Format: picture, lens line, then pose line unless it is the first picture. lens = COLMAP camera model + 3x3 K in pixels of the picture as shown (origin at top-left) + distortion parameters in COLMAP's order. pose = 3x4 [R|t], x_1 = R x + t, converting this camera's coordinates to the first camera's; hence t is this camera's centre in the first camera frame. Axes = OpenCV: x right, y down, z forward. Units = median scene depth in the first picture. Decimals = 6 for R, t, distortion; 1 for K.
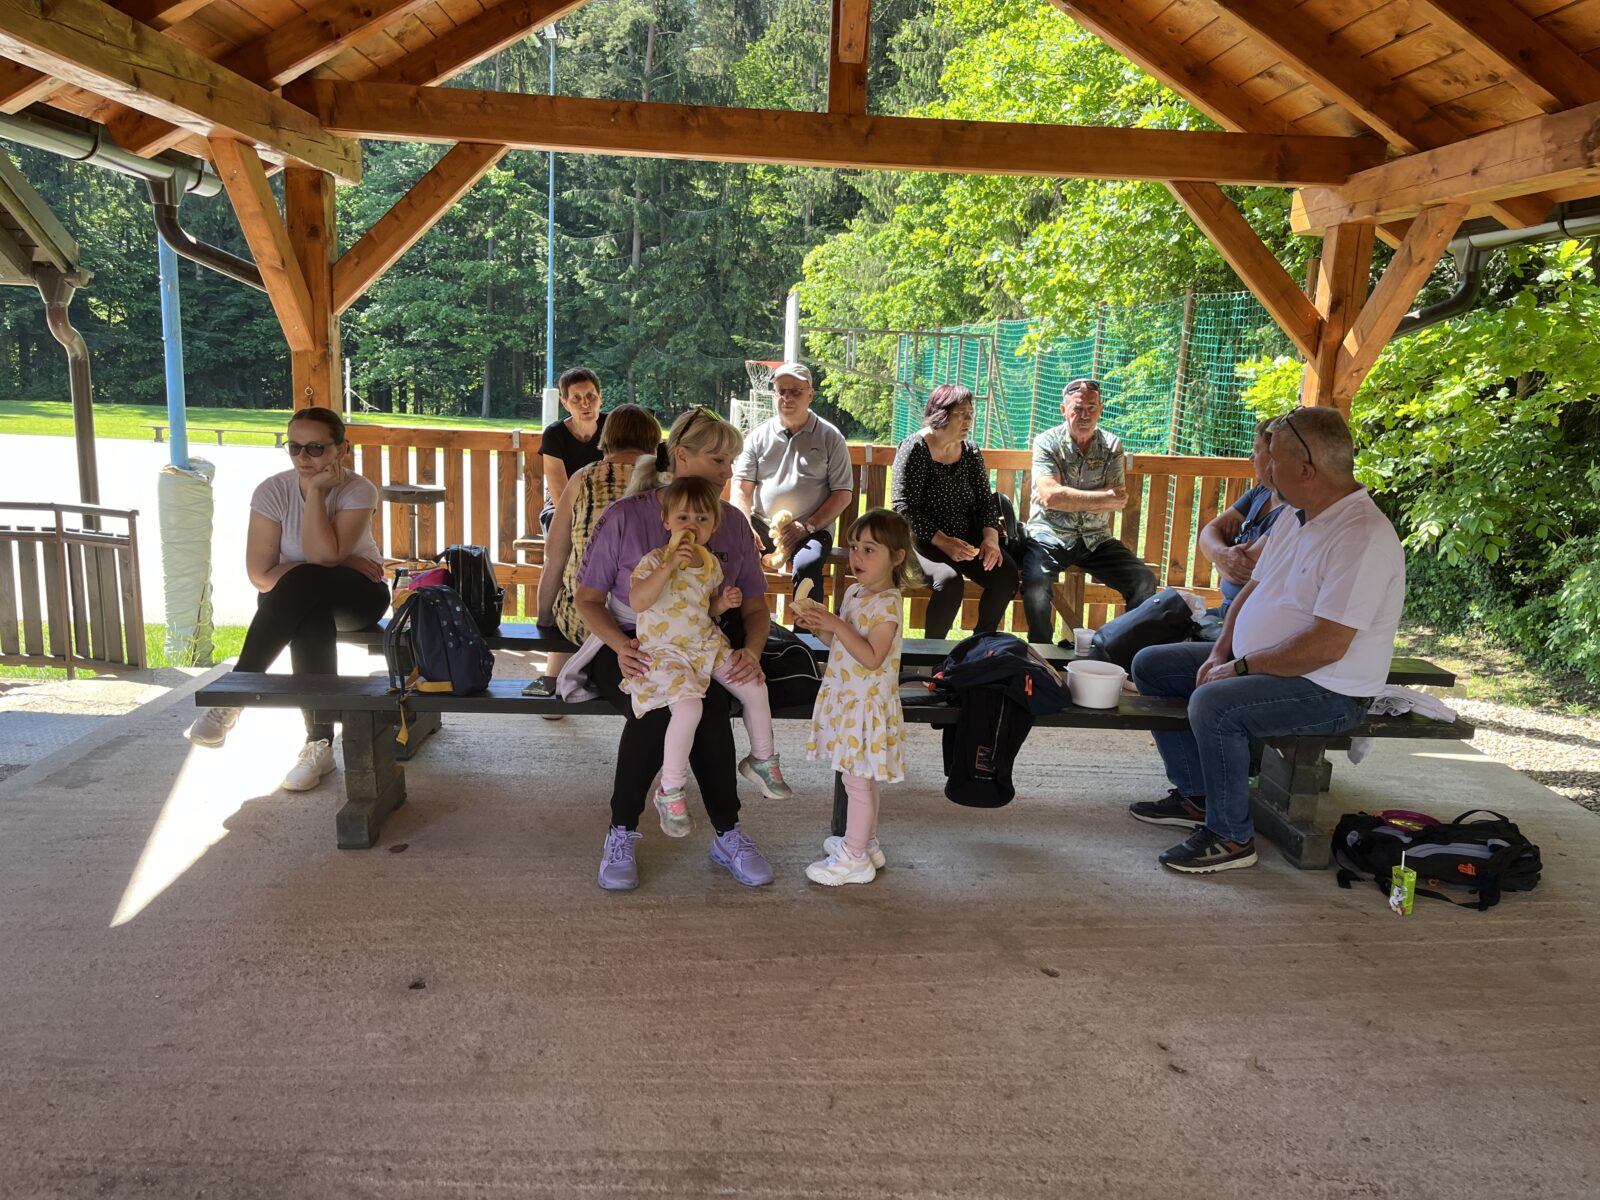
lens RADIAL K [[1221.4, 0, 821.8], [0, 1221.4, 611.6], [0, 0, 1]] dist [0.046033, -0.065168]
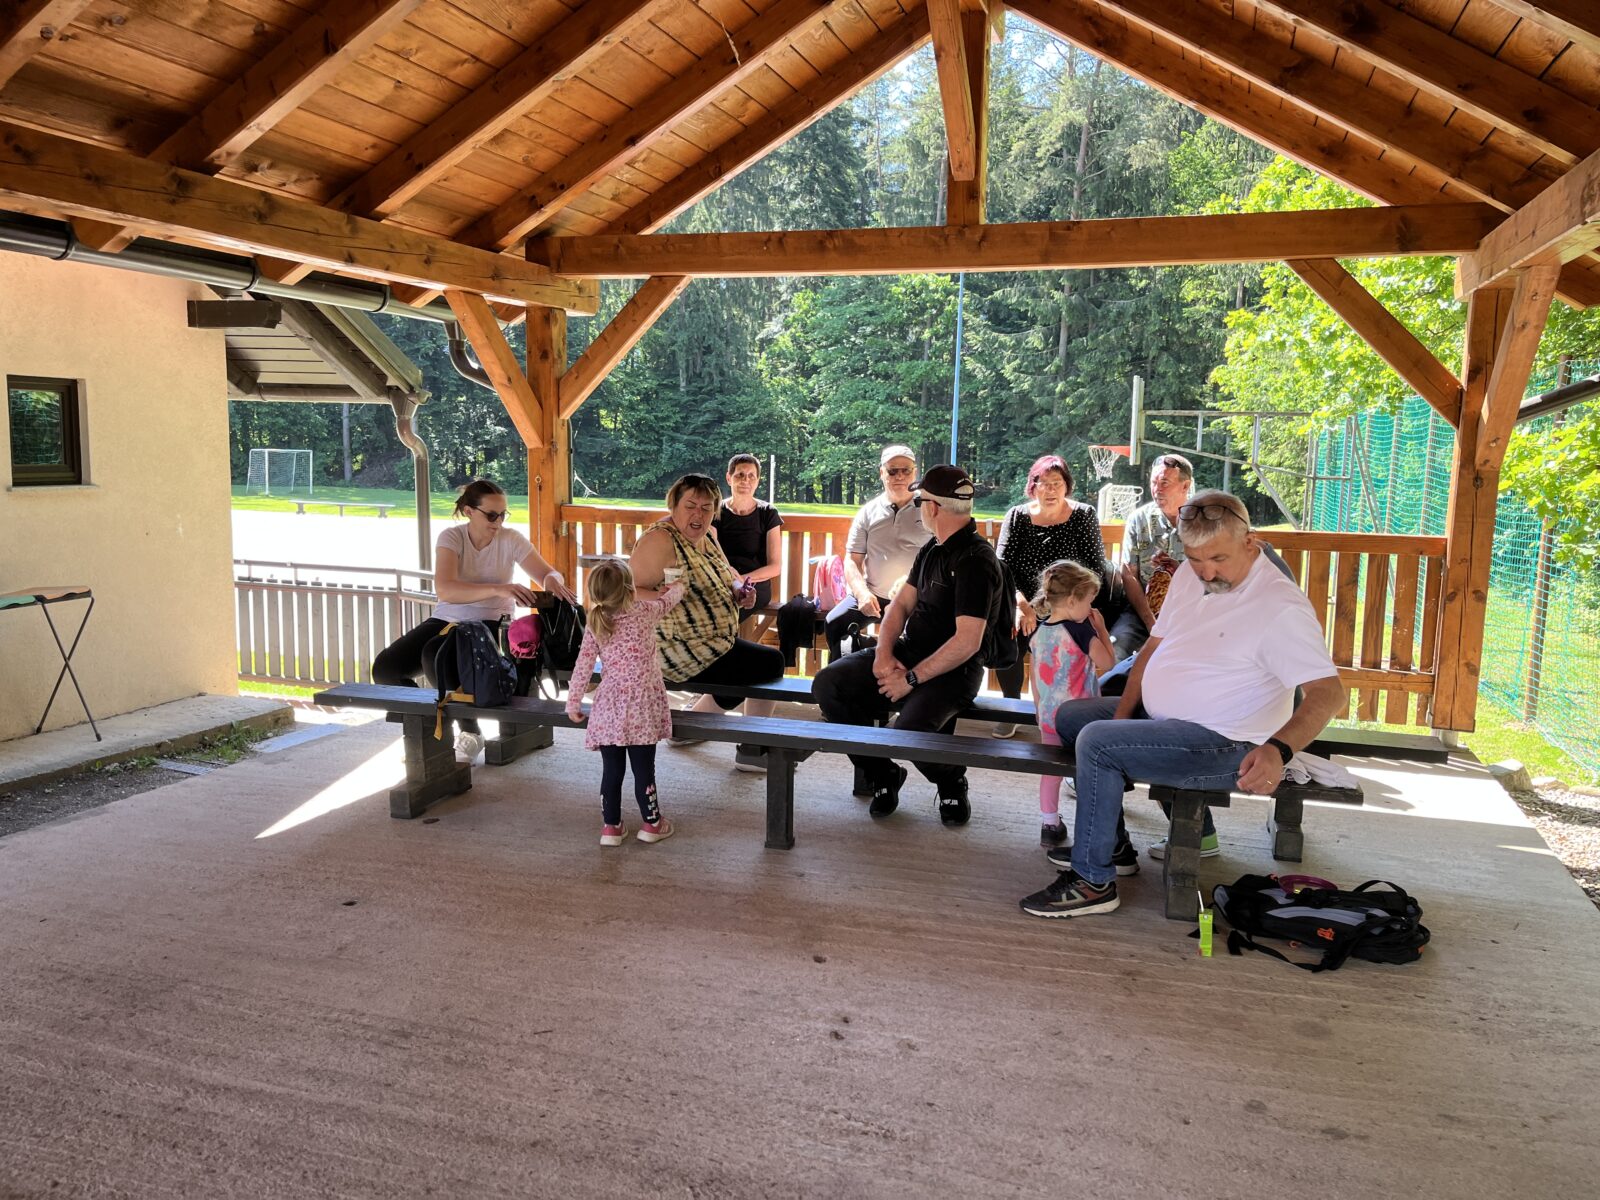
lens RADIAL K [[1221.4, 0, 811.0], [0, 1221.4, 598.2], [0, 0, 1]] dist [0.046033, -0.065168]
pose [[0.935117, 0.018822, -0.353839, 0.277737], [-0.047757, 0.996172, -0.073221, 0.018639], [0.351106, 0.085368, 0.932436, -0.053826]]
